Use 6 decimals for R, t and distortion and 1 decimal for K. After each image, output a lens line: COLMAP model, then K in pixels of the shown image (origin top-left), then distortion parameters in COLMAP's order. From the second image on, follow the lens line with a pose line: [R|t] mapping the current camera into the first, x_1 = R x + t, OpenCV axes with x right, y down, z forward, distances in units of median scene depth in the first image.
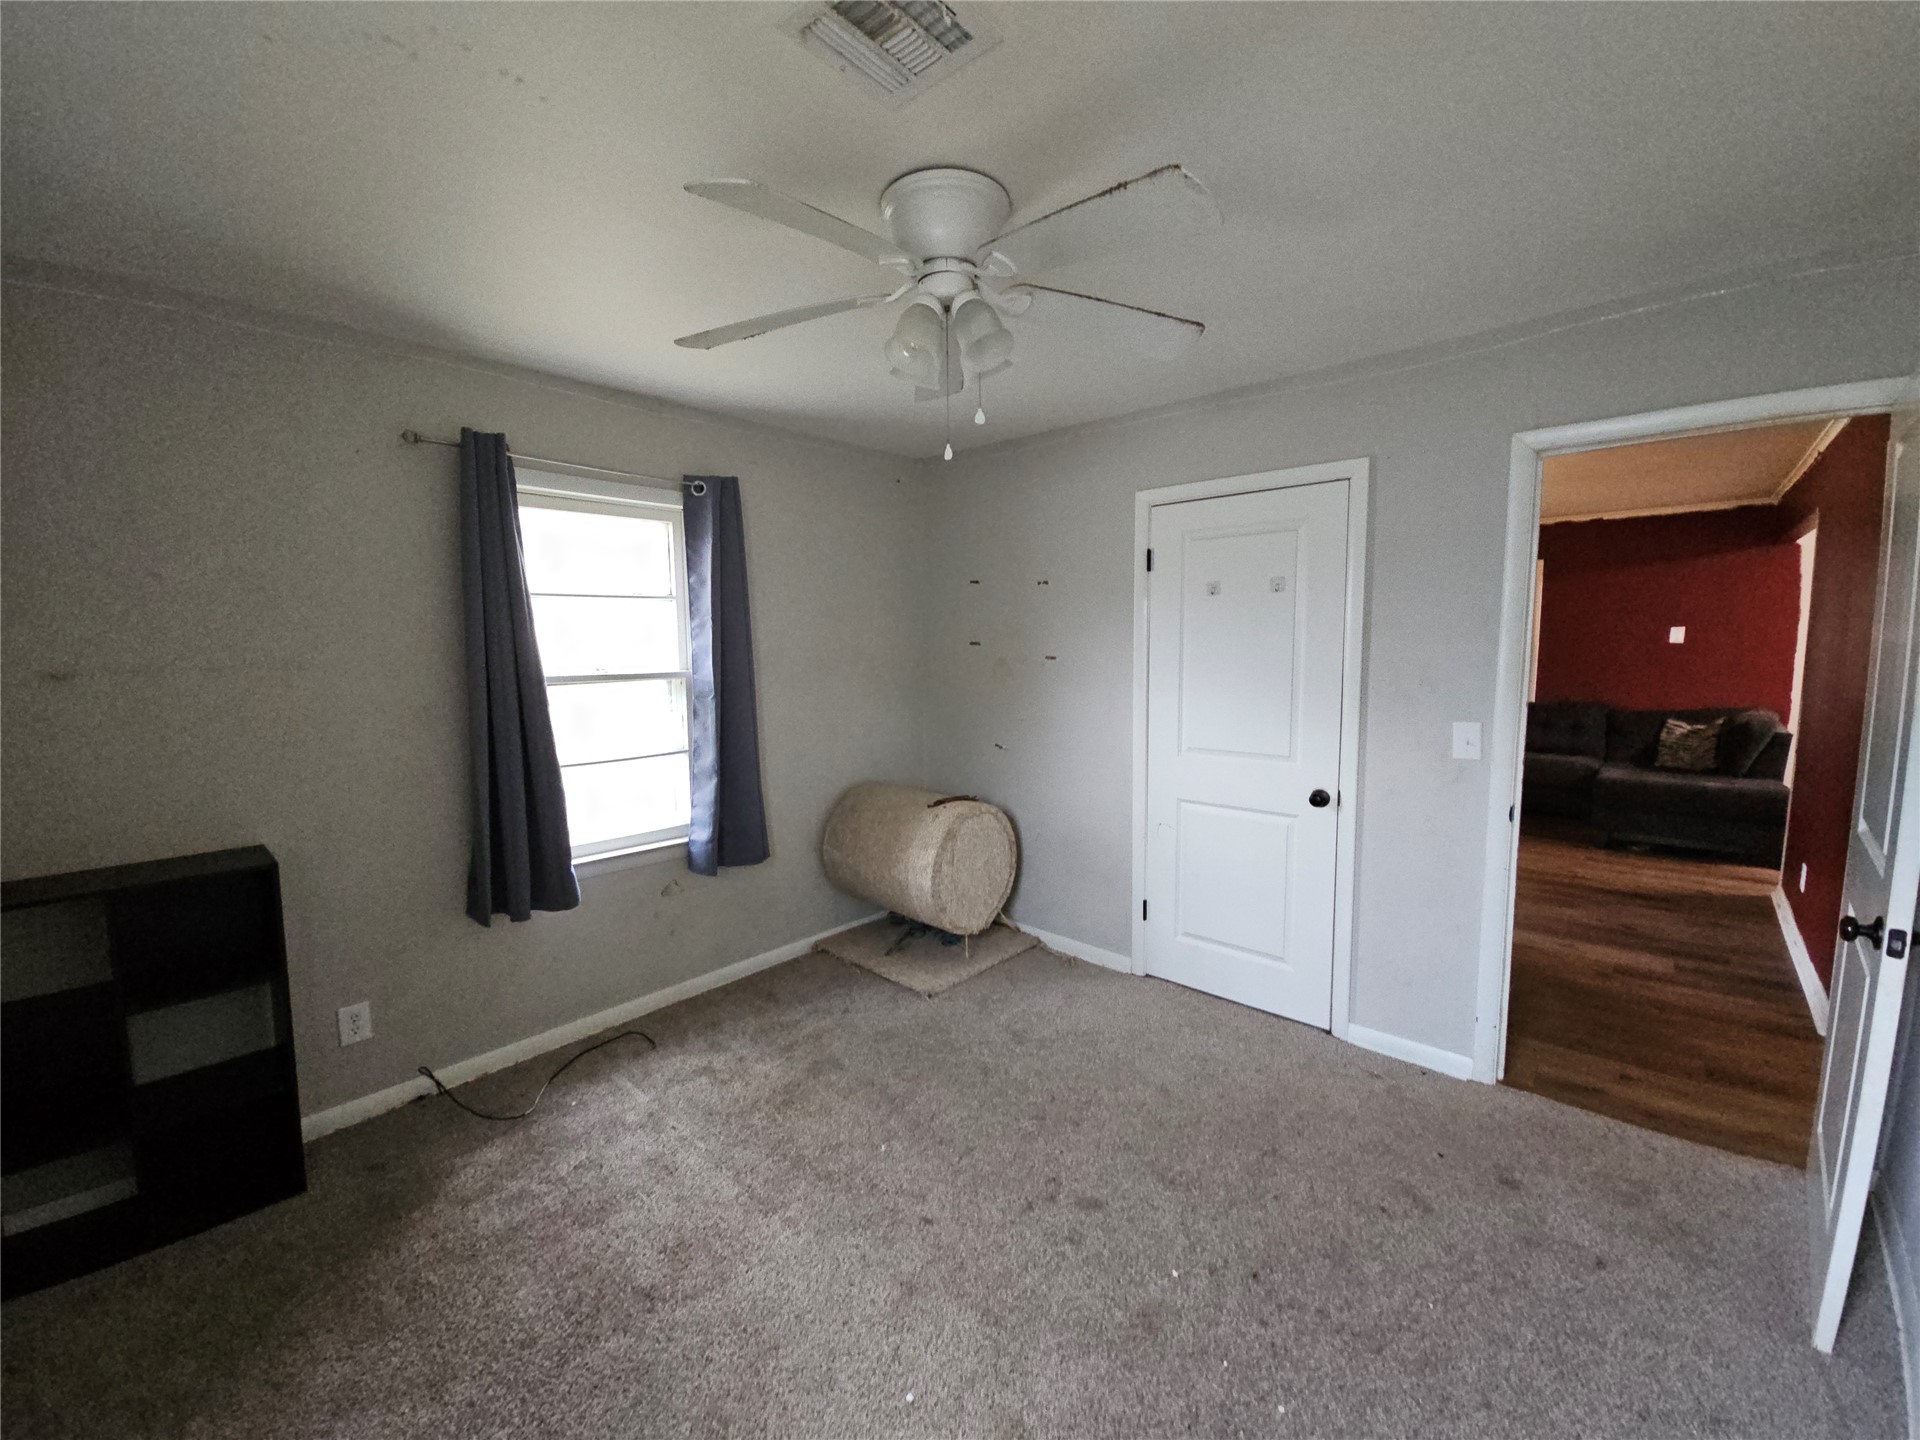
lens RADIAL K [[786.1, 0, 953.0], [0, 786.1, 720.9], [0, 0, 1]] dist [0.004215, -0.002060]
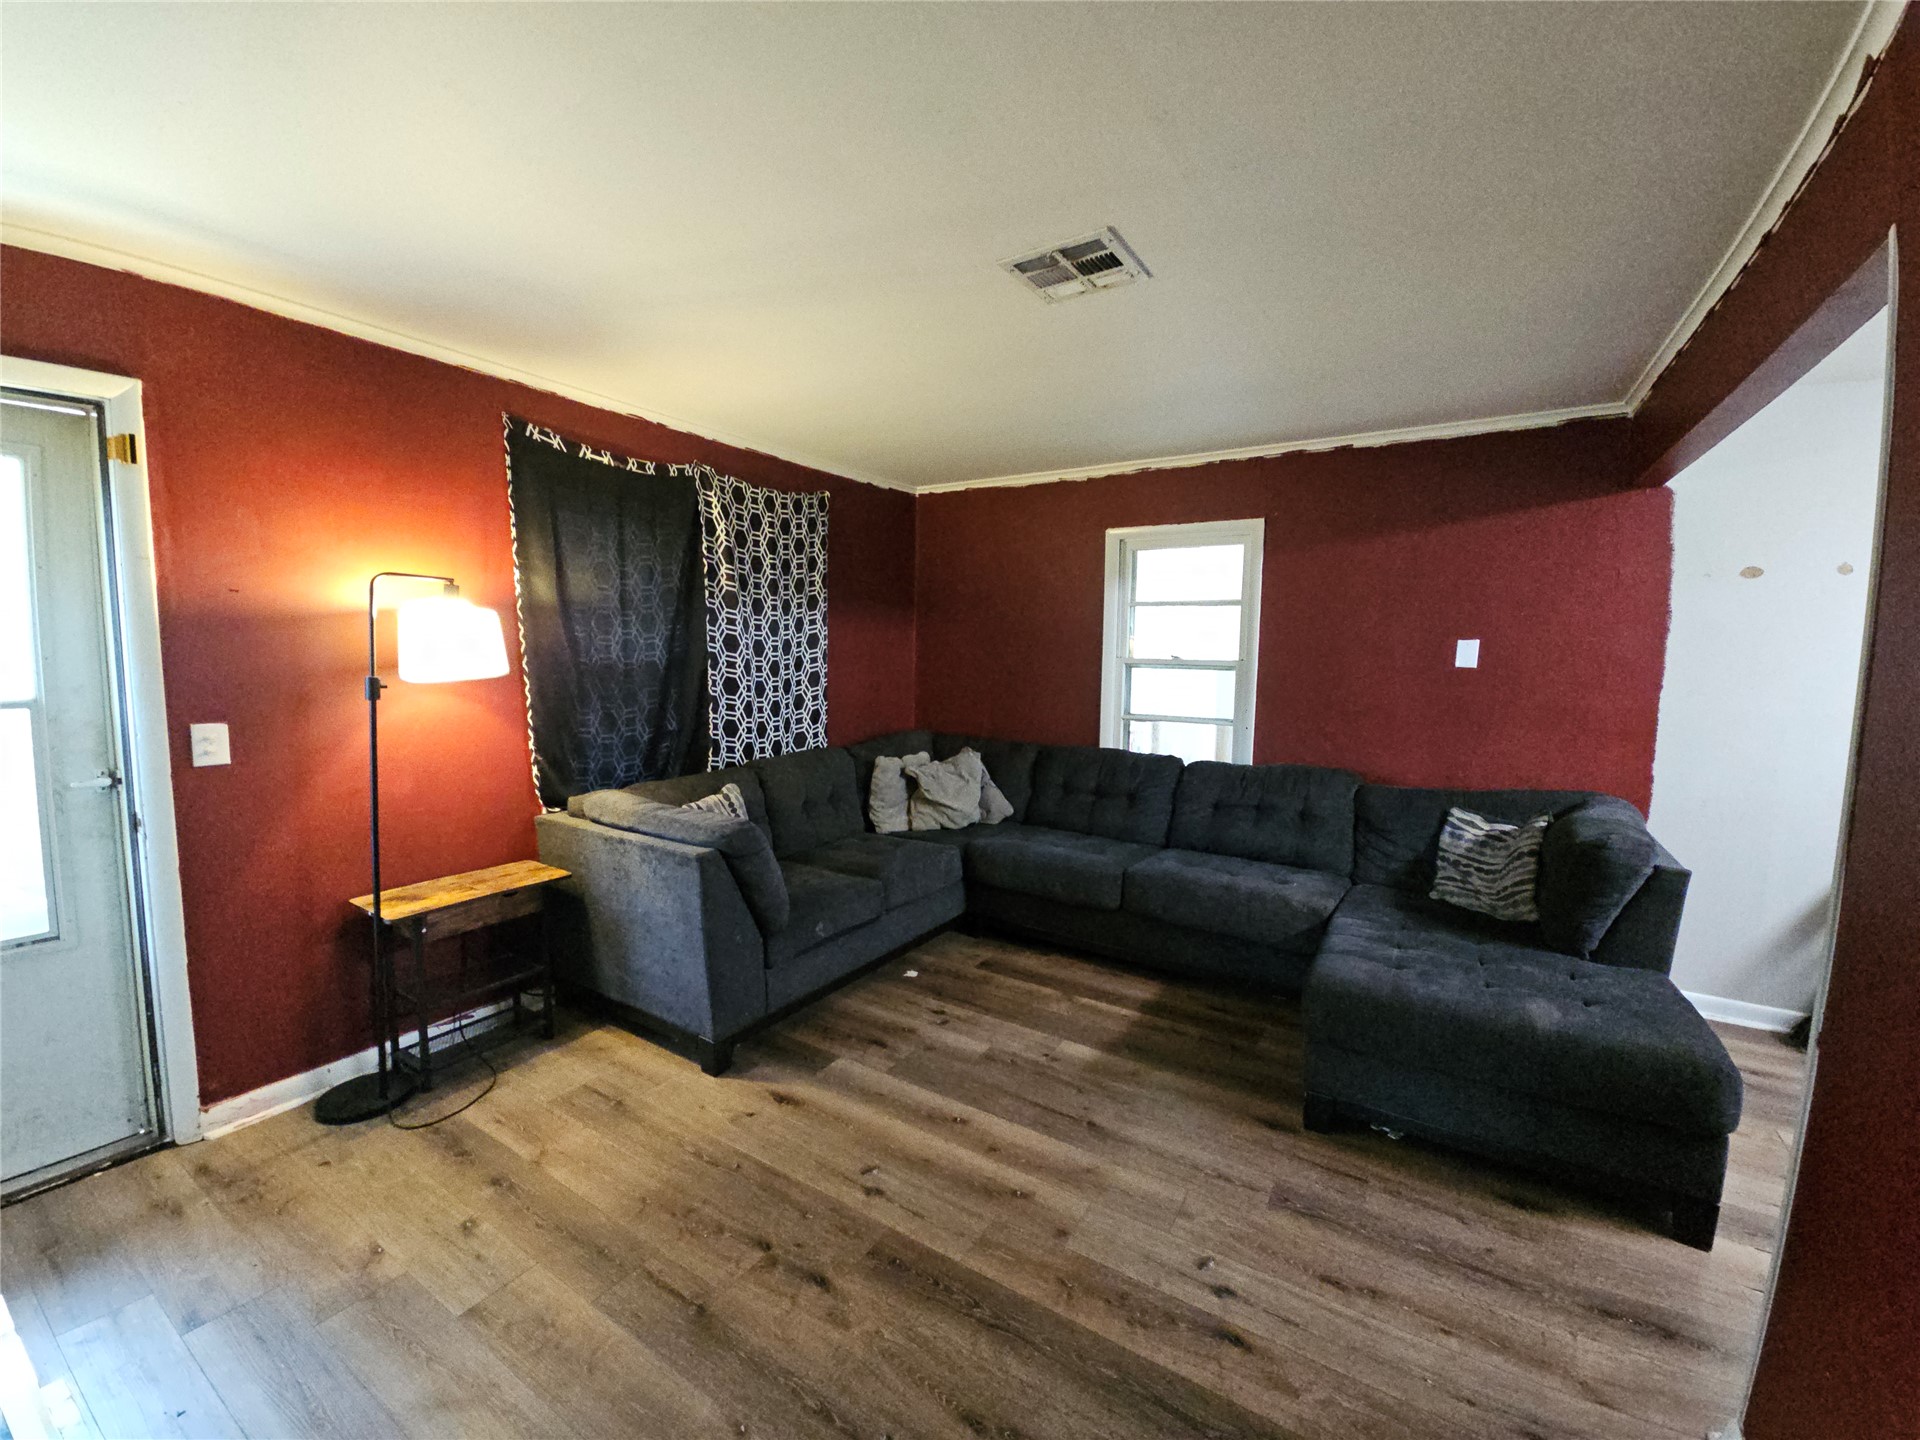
lens RADIAL K [[786.1, 0, 953.6], [0, 786.1, 720.8], [0, 0, 1]] dist [0.004215, -0.002060]
pose [[0.985325, 0.010541, 0.170361, 0.482657], [-0.009241, 0.999922, -0.008424, -0.055081], [-0.170436, 0.006726, 0.985346, 0.530971]]
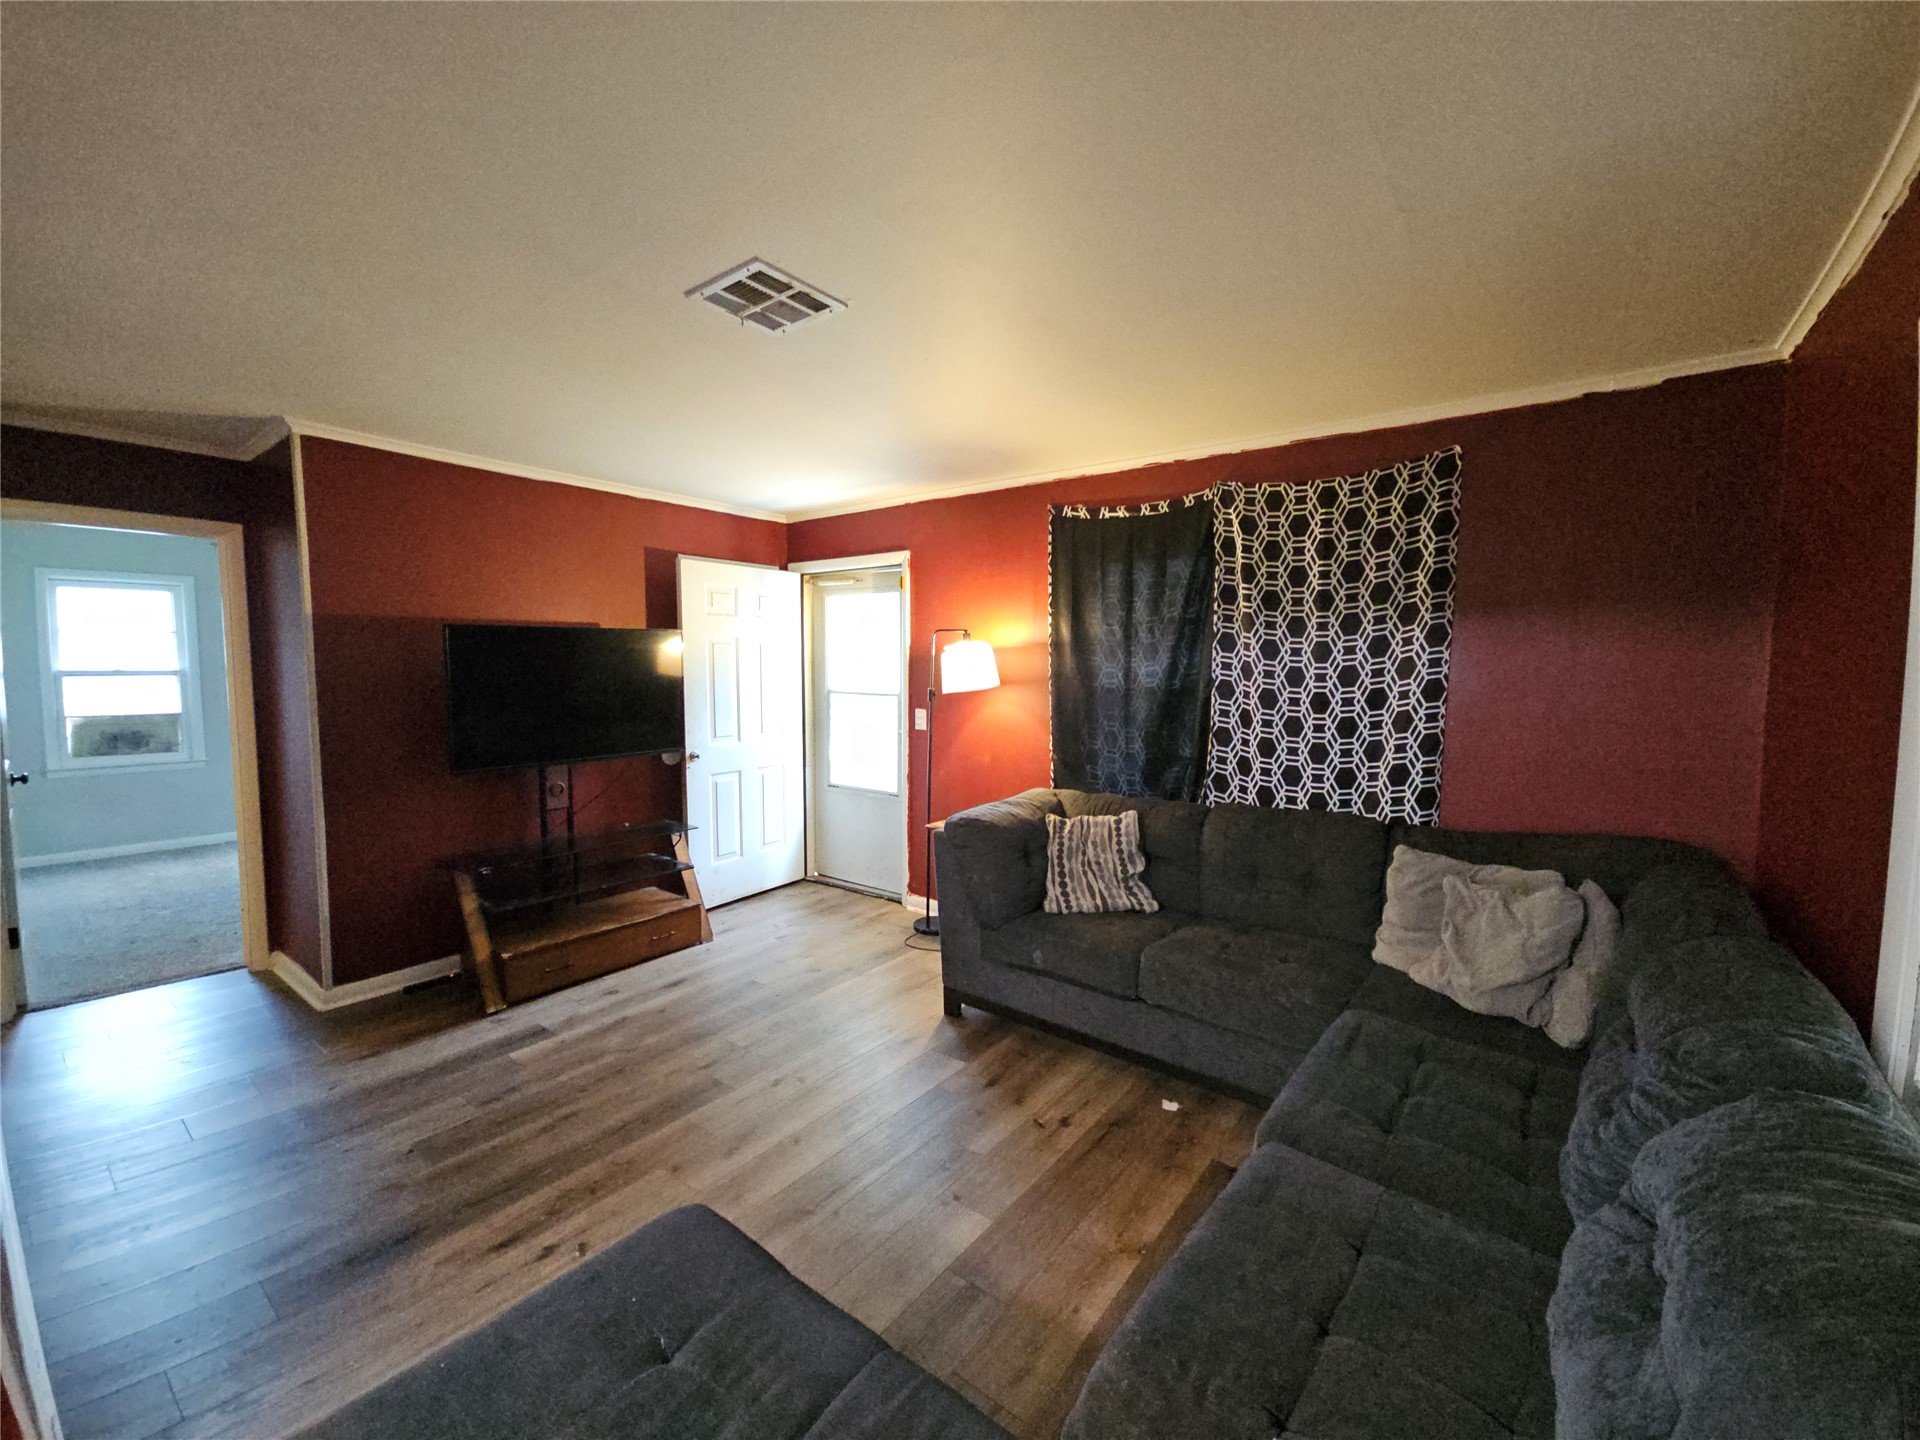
lens RADIAL K [[786.1, 0, 957.1], [0, 786.1, 718.9], [0, 0, 1]] dist [0.004215, -0.002060]
pose [[0.073553, 0.086685, -0.993517, 1.152826], [-0.109145, 0.990931, 0.078379, -0.129255], [0.991301, 0.102672, 0.082347, 1.093466]]
